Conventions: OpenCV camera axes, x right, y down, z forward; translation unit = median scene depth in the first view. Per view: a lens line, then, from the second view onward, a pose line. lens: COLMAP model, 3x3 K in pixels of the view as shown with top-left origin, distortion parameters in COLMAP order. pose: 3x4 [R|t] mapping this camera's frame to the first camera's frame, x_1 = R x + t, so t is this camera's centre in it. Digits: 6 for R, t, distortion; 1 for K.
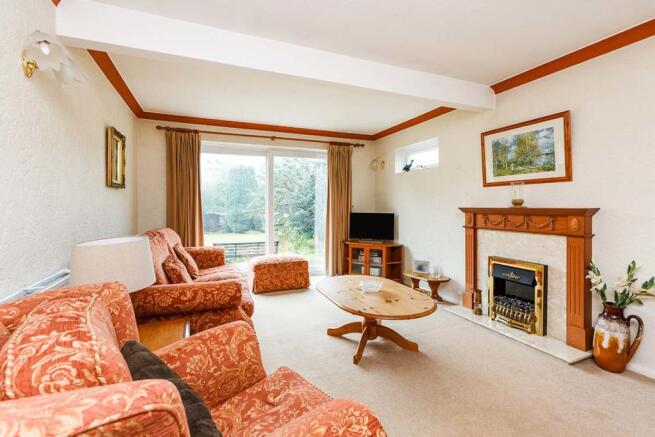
lens RADIAL K [[302.4, 0, 327.5], [0, 302.4, 205.8], [0, 0, 1]] dist [-0.001019, -0.000199]
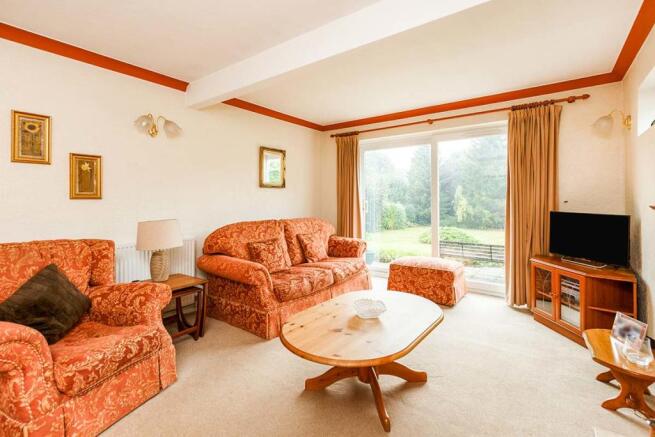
lens RADIAL K [[308.1, 0, 327.7], [0, 308.1, 201.0], [0, 0, 1]] dist [0.035633, -0.000074]
pose [[0.521659, 0.001542, -0.853153, 0.433493], [-0.002772, 0.999996, 0.000113, 0.001238], [0.853150, 0.002306, 0.521661, 0.305921]]
